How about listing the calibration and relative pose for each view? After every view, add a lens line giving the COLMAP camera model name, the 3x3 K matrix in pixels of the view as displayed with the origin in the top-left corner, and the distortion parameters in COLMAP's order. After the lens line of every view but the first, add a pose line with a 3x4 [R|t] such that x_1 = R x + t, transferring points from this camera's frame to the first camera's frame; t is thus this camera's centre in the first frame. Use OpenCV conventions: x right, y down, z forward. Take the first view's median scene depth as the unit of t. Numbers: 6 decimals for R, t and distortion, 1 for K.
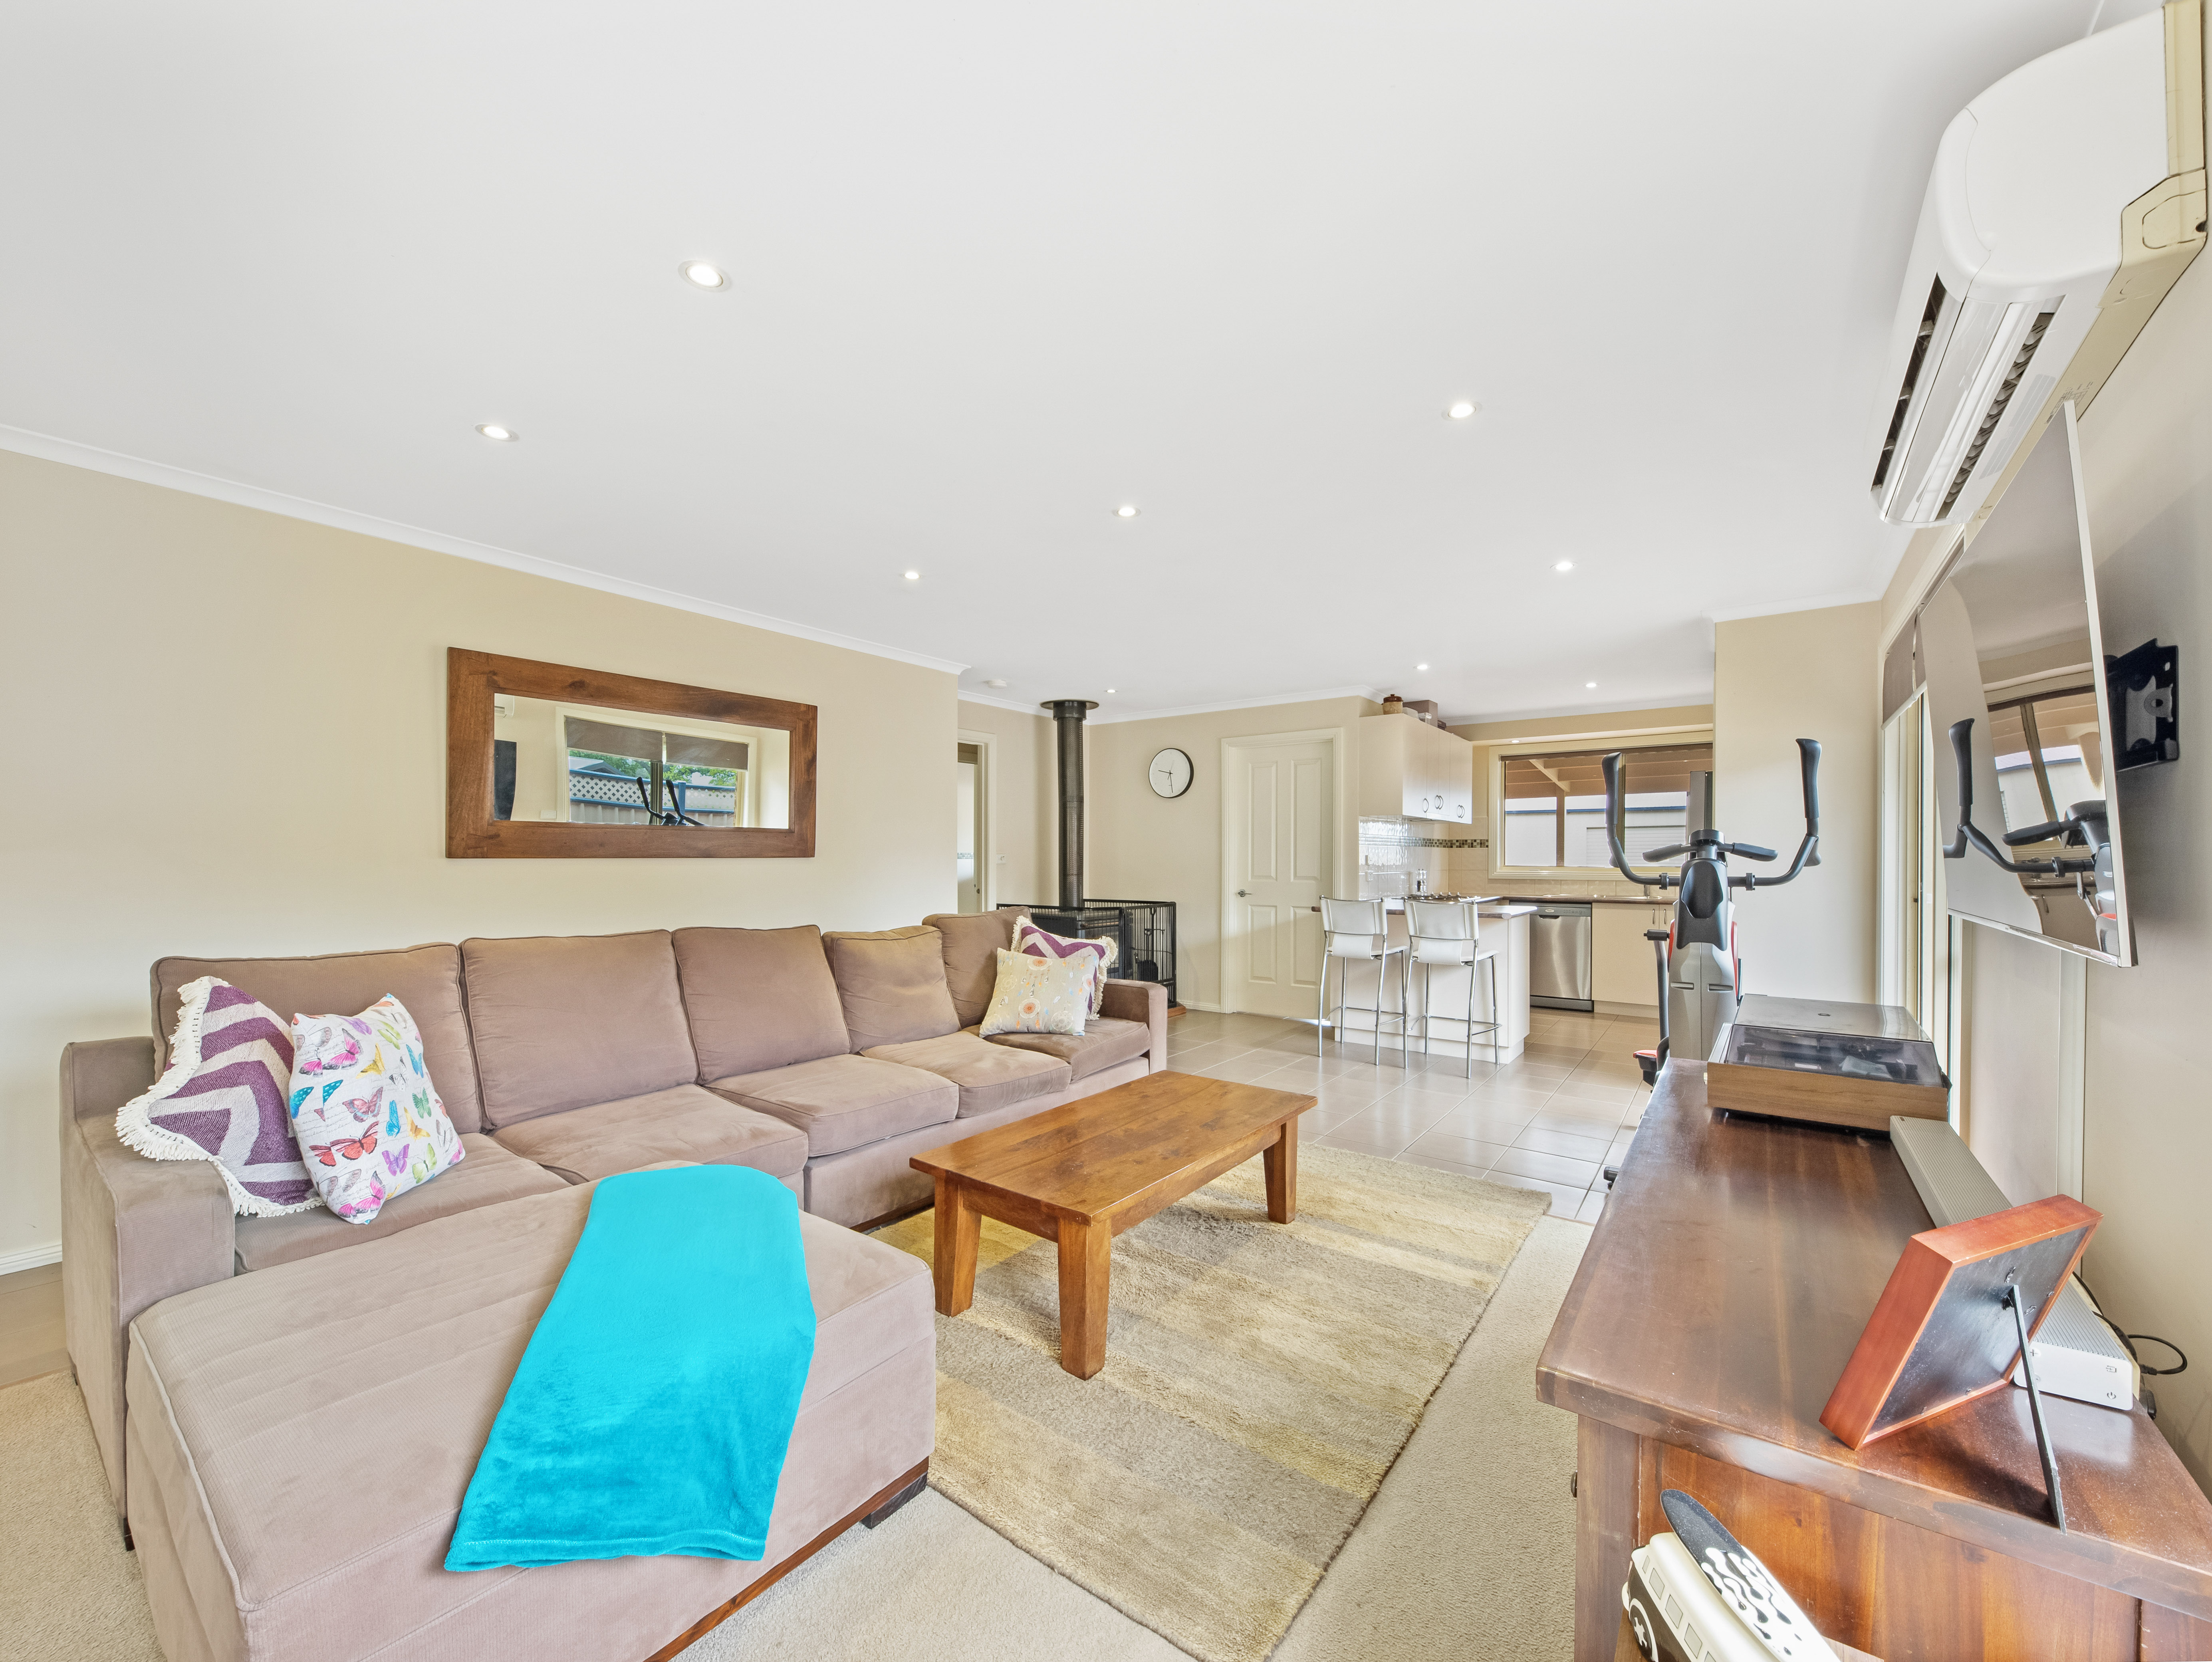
lens RADIAL K [[859.3, 0, 1098.4], [0, 859.3, 864.9], [0, 0, 1]] dist [0.011428, 0.000022]
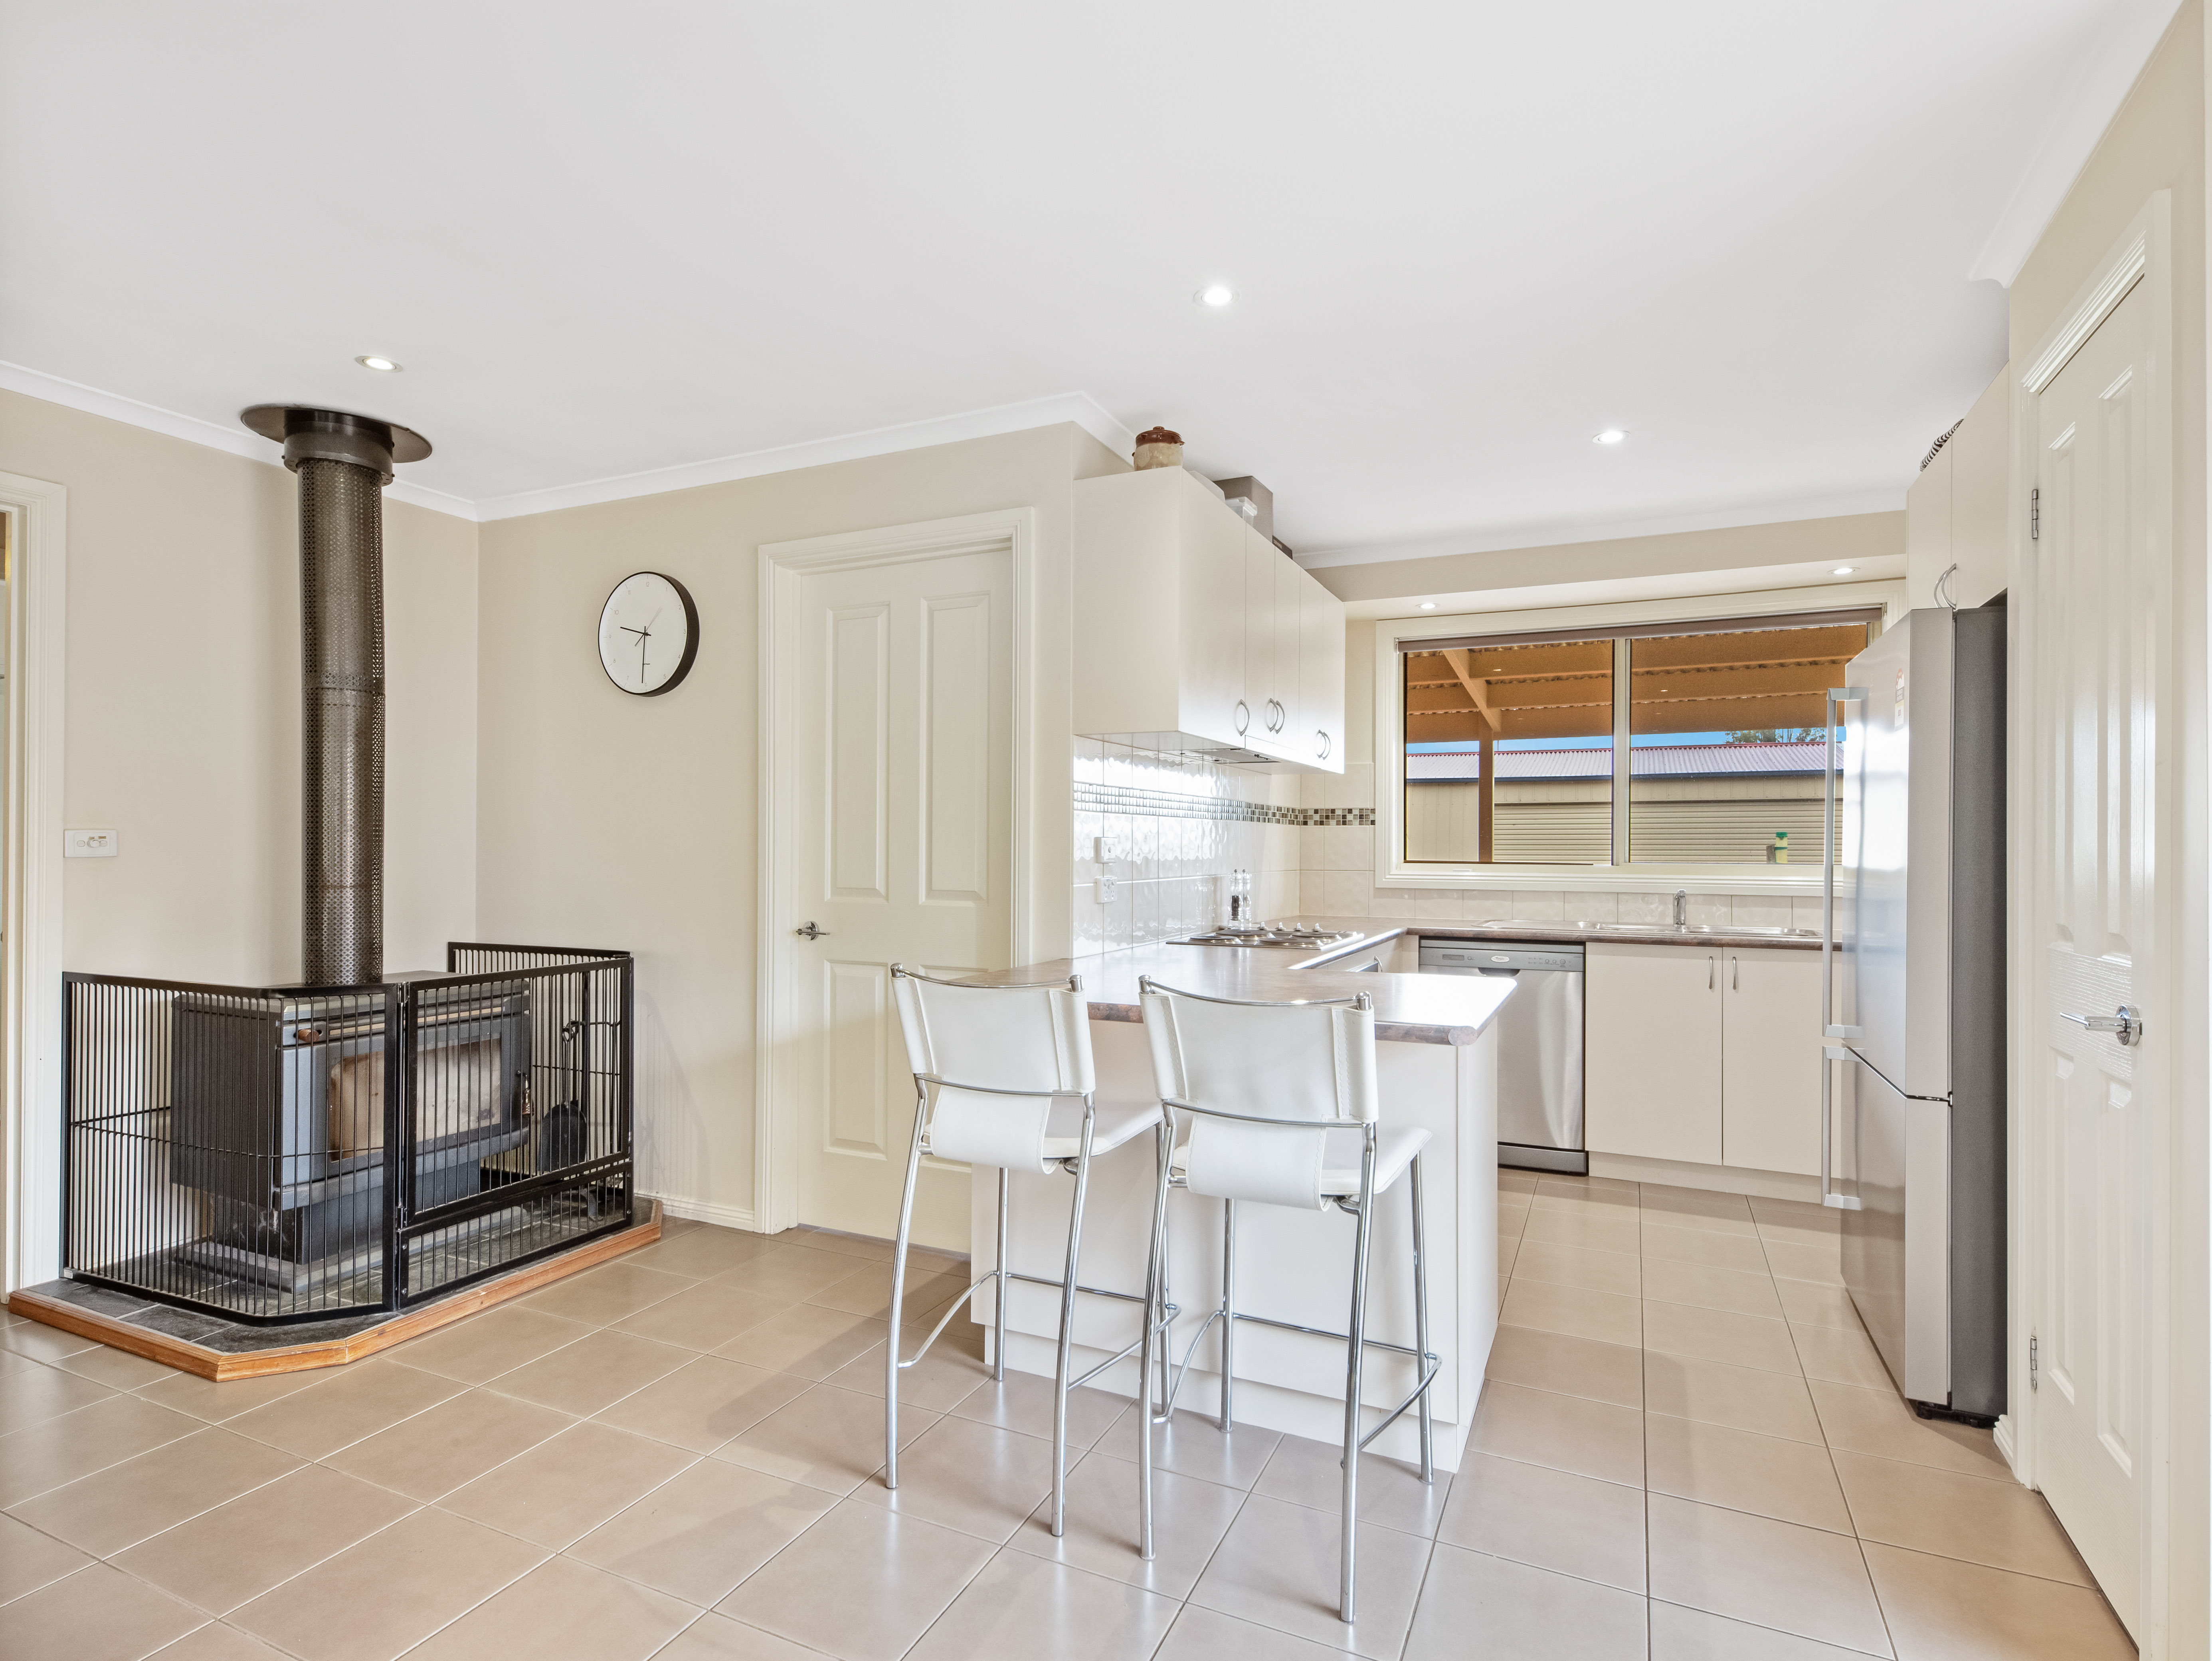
lens RADIAL K [[1135.6, 0, 1106.0], [0, 1135.6, 830.5], [0, 0, 1]] dist [-0.000112, 0.000158]
pose [[0.978276, 0.007355, 0.207176, 0.195731], [-0.003023, 0.999770, -0.021221, -0.003096], [-0.207285, 0.020133, 0.978073, 0.464104]]
